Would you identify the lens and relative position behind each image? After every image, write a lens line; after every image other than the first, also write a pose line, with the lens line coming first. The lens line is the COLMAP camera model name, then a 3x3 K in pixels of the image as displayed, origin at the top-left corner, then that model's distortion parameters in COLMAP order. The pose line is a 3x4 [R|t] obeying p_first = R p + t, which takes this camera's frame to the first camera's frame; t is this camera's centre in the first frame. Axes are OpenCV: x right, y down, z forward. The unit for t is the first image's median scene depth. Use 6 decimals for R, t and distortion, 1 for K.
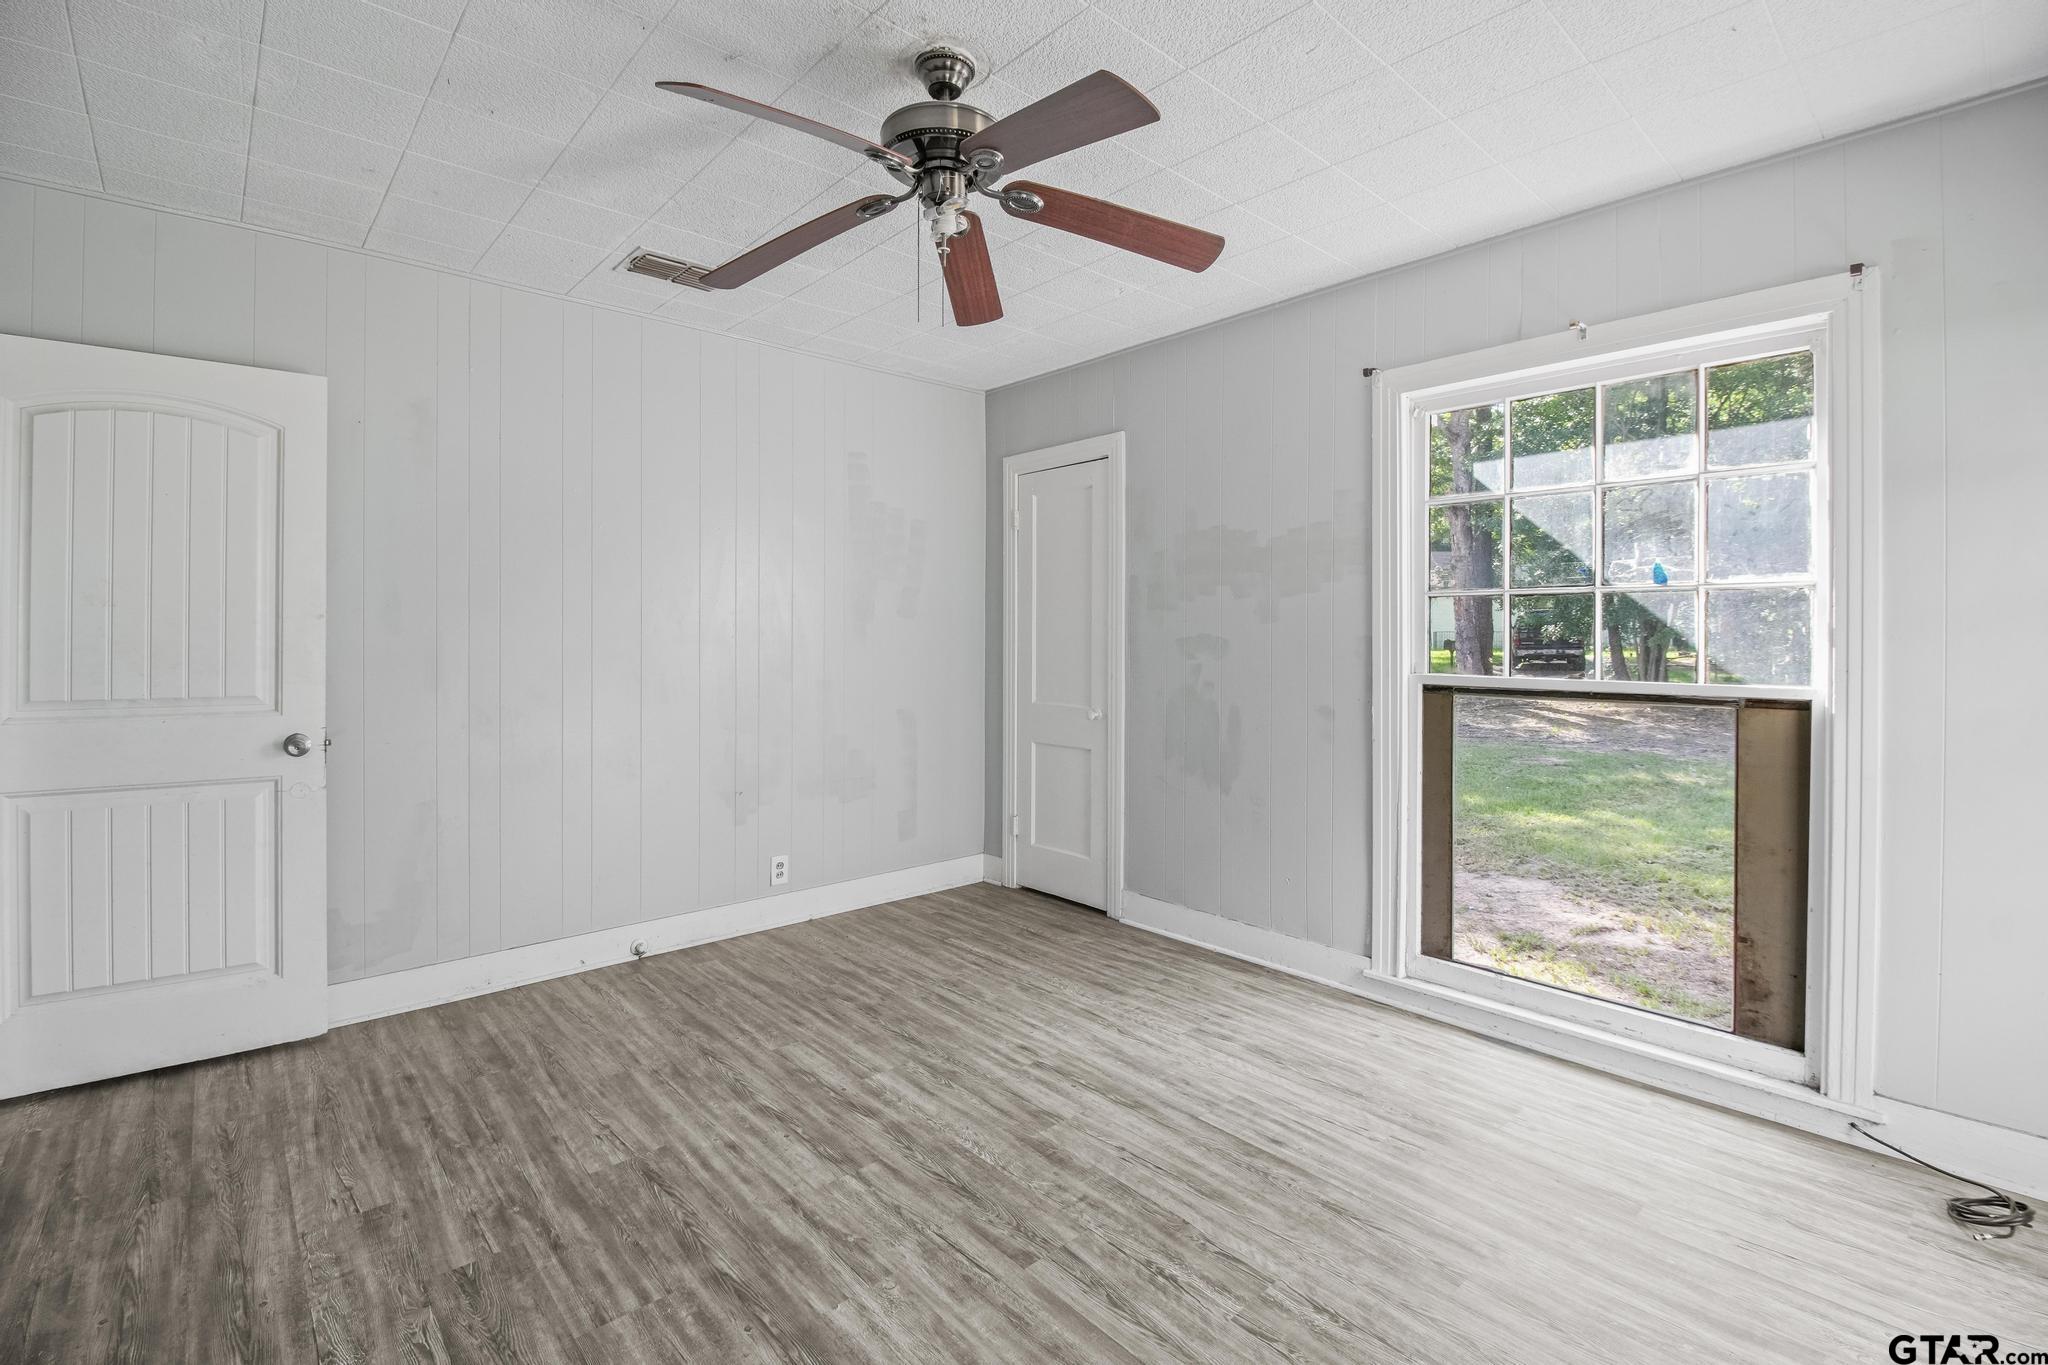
lens RADIAL K [[911.3, 0, 1027.7], [0, 911.3, 637.3], [0, 0, 1]] dist [0.001886, -0.013032]
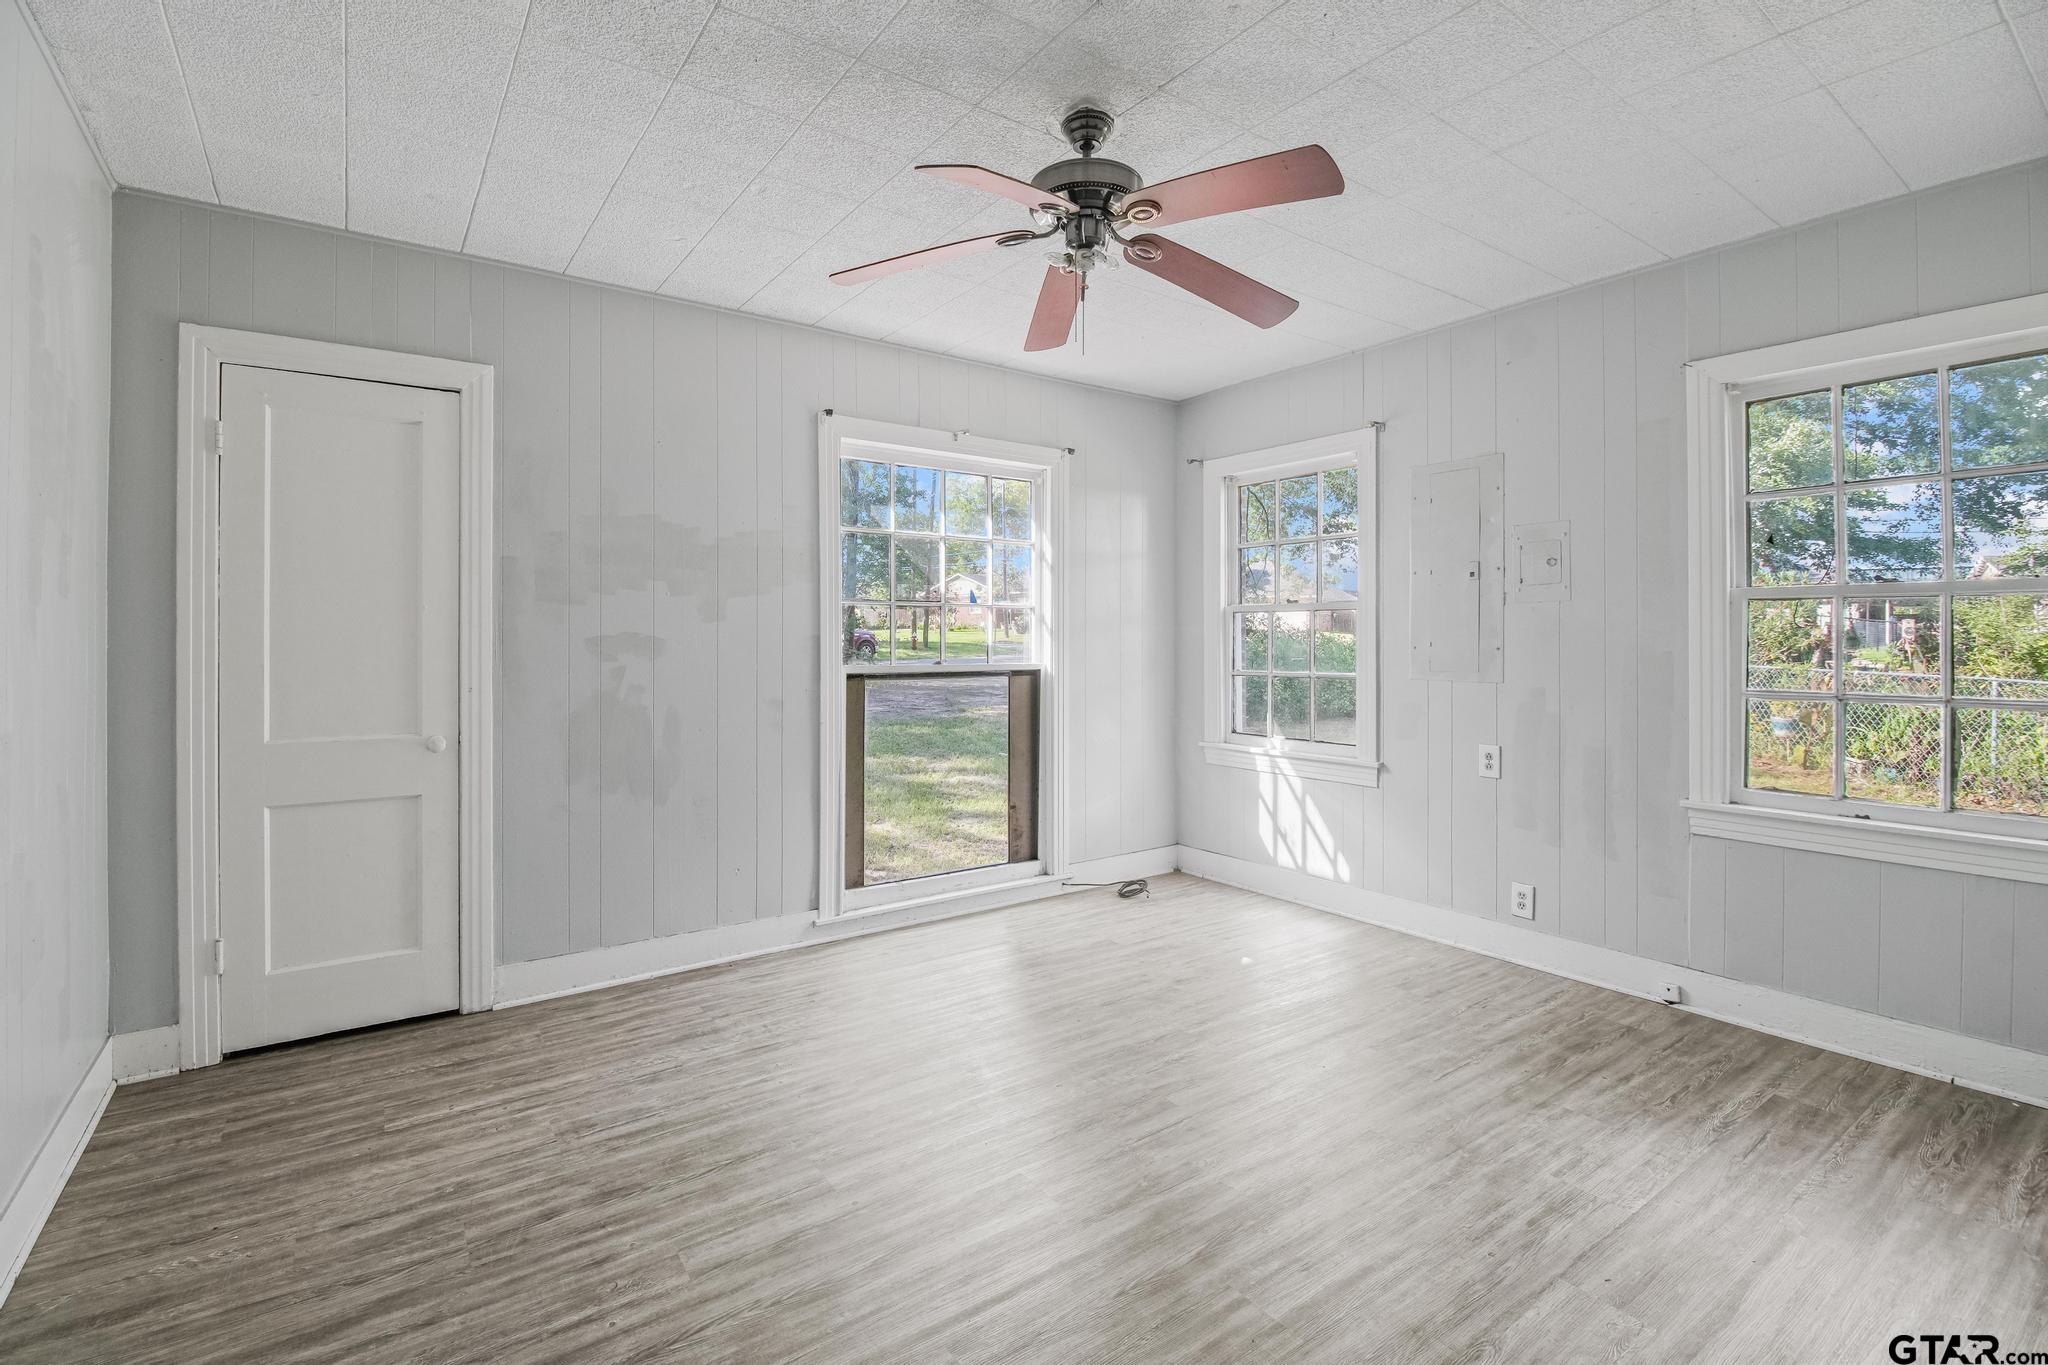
lens RADIAL K [[911.3, 0, 1027.7], [0, 911.3, 637.3], [0, 0, 1]] dist [0.001886, -0.013032]
pose [[0.121601, 0.001252, 0.992578, -0.747928], [0.003090, 0.999994, -0.001640, 0.004202], [-0.992574, 0.003267, 0.121597, 0.580132]]
